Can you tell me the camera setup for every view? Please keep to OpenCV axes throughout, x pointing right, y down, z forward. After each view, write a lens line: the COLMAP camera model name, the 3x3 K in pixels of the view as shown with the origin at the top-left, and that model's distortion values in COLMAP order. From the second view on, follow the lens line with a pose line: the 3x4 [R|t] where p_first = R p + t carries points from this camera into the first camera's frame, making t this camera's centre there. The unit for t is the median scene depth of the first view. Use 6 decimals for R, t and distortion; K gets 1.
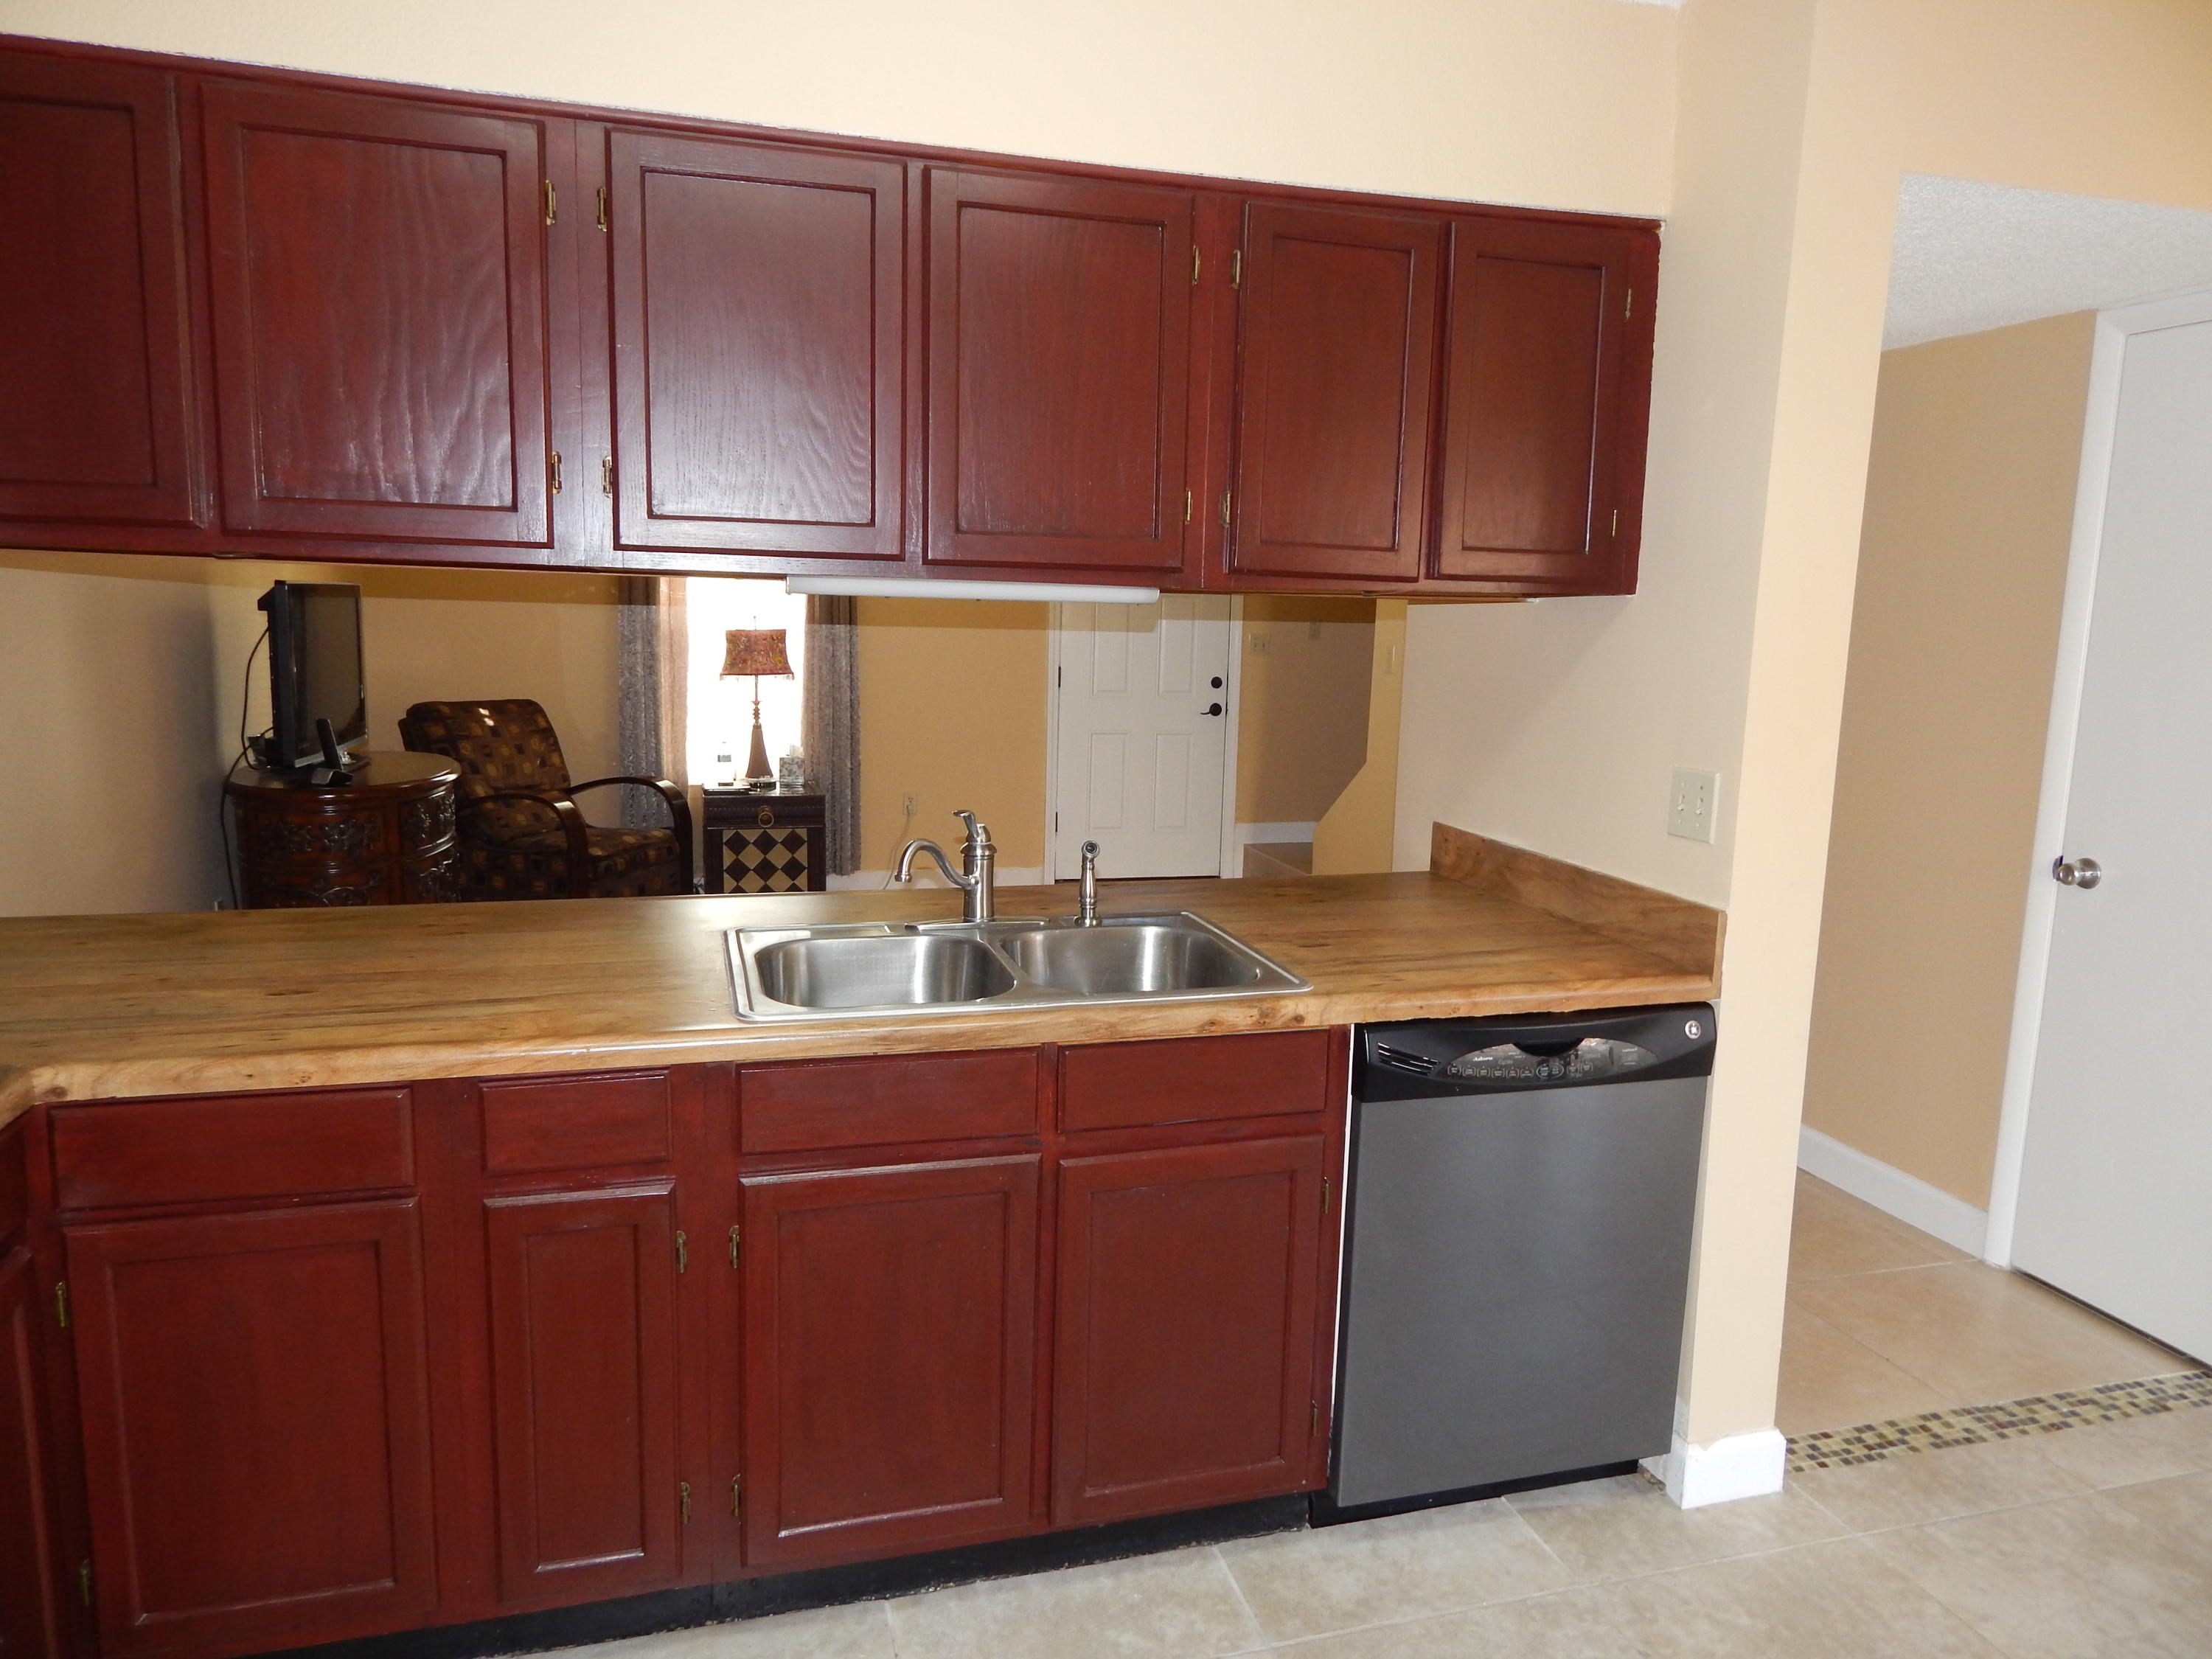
lens RADIAL K [[1431.9, 0, 1118.6], [0, 1431.9, 833.6], [0, 0, 1]] dist [-0.020945, -0.000477]
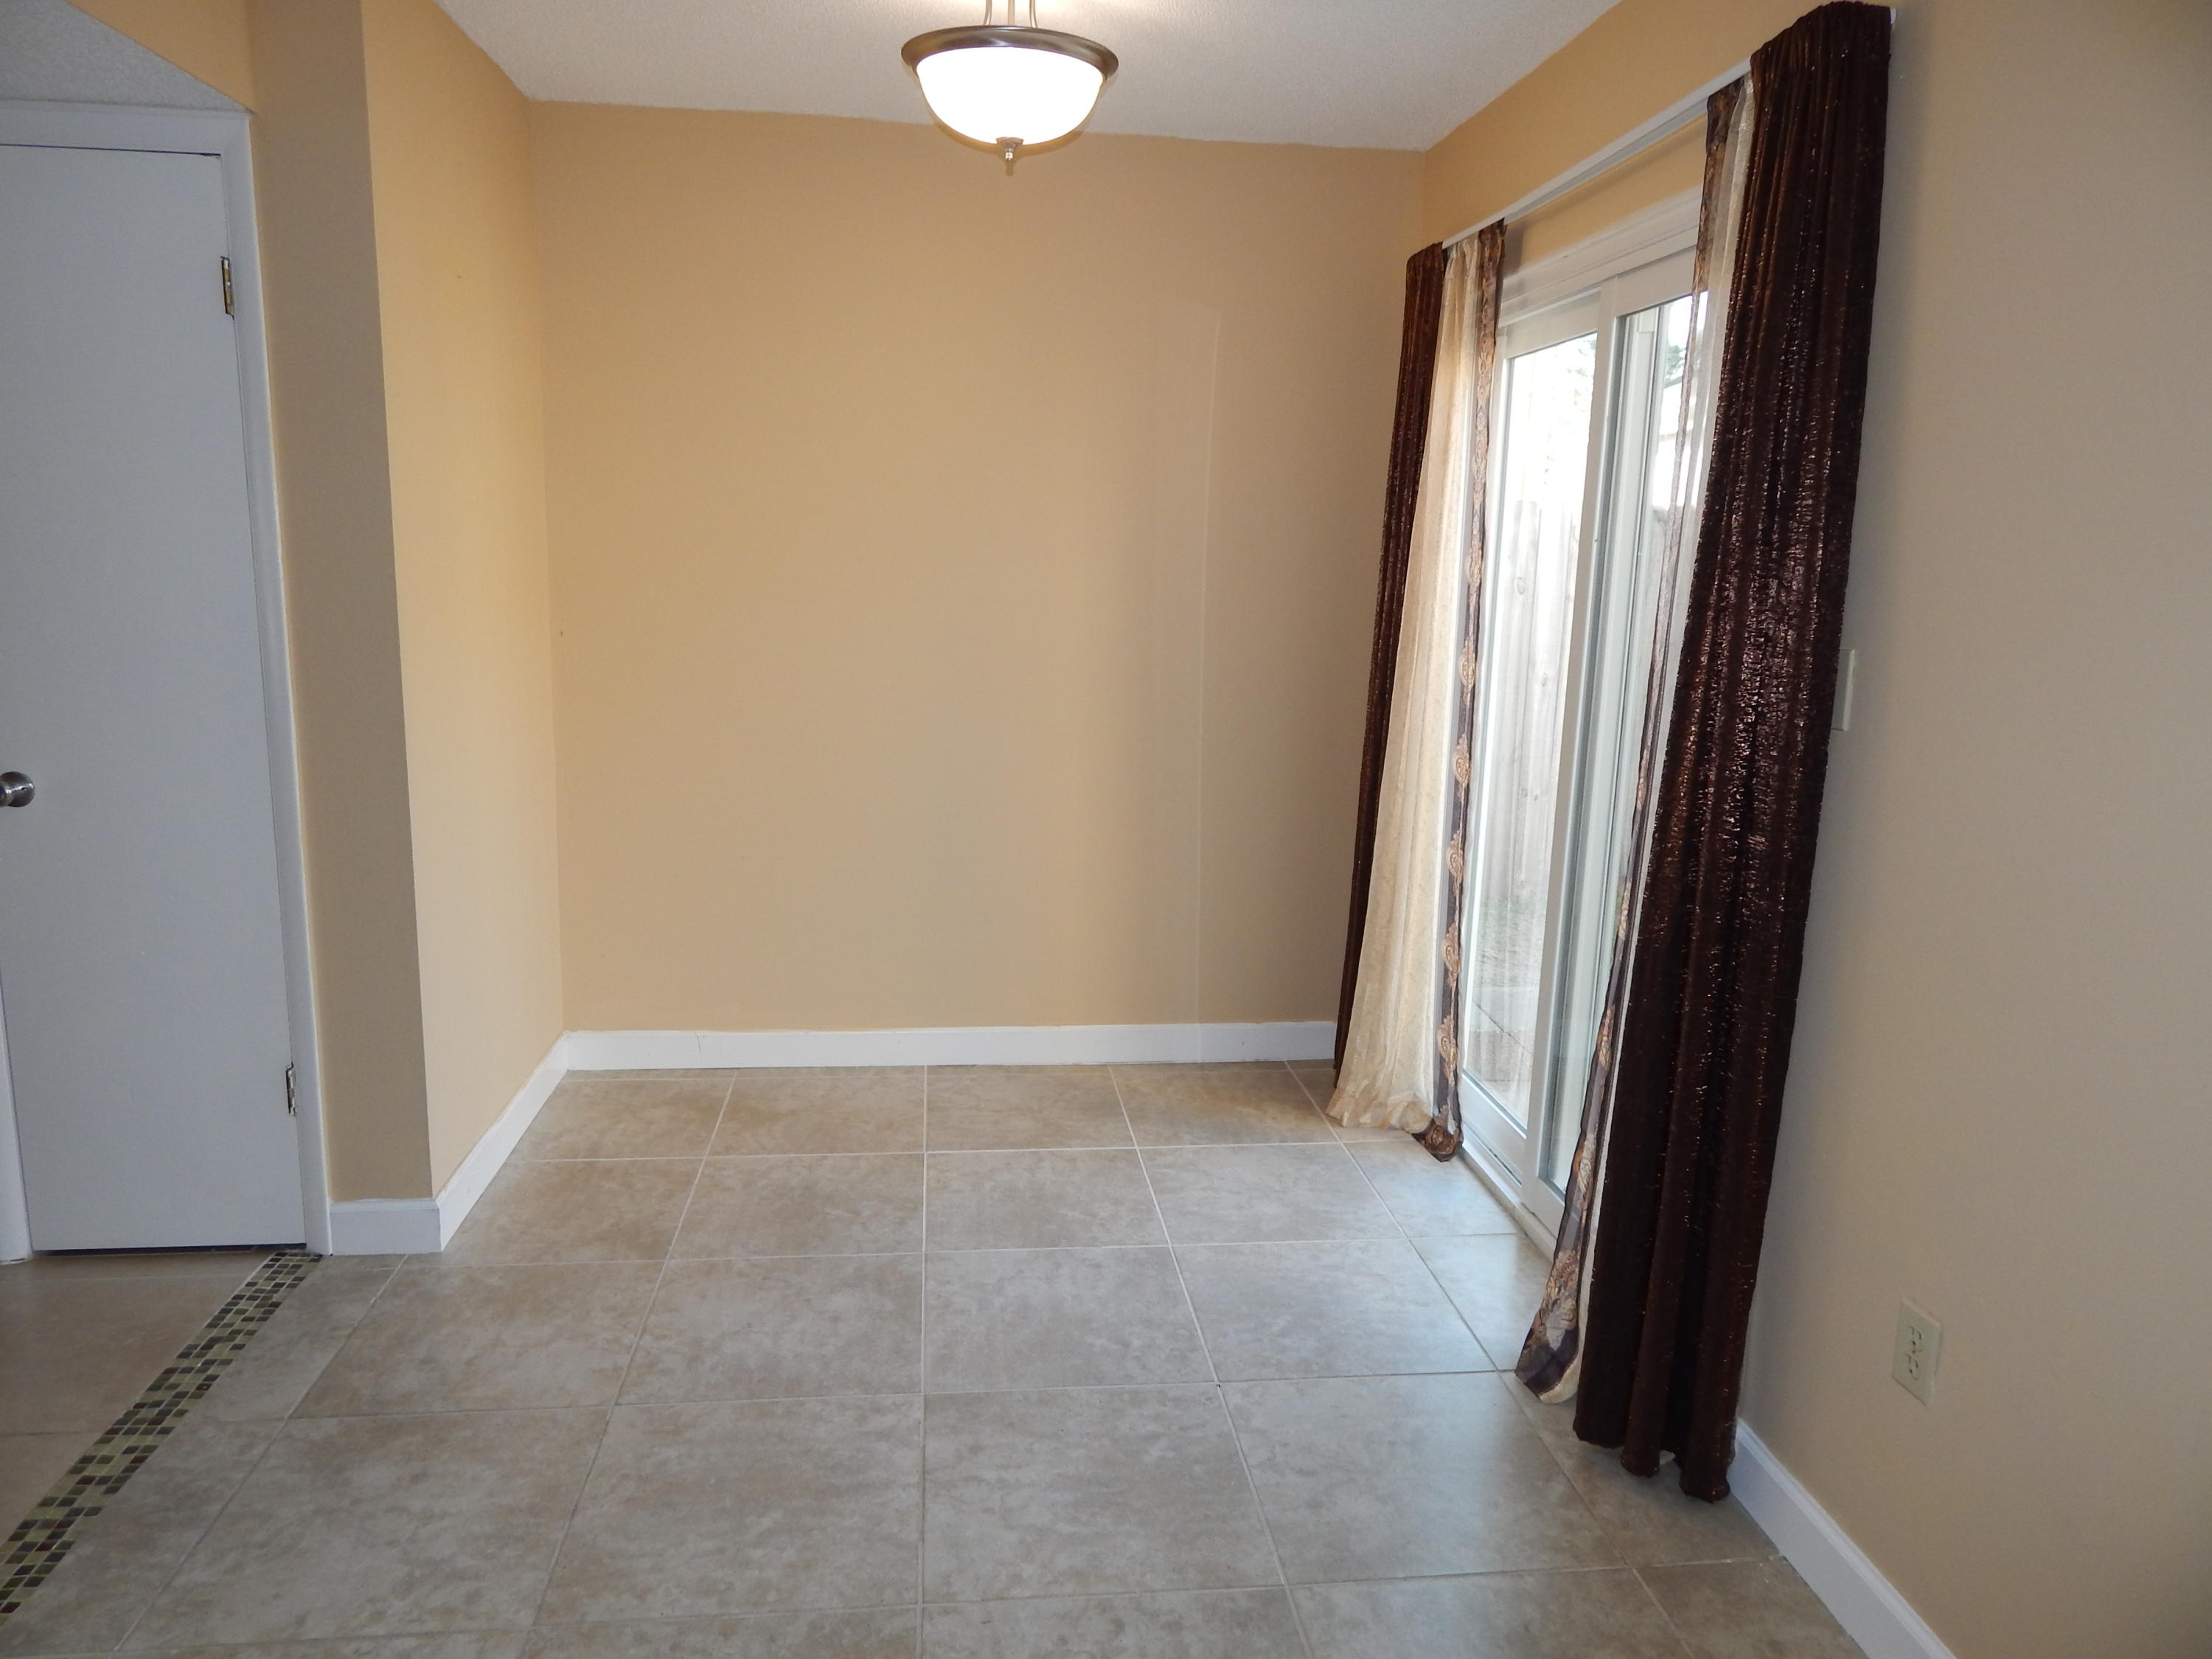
lens RADIAL K [[1431.9, 0, 1110.6], [0, 1431.9, 829.9], [0, 0, 1]] dist [-0.020945, -0.000477]
pose [[0.155424, -0.215626, 0.964027, -0.050747], [0.136886, 0.971173, 0.195155, -0.028590], [-0.978318, 0.101630, 0.180459, 0.246000]]
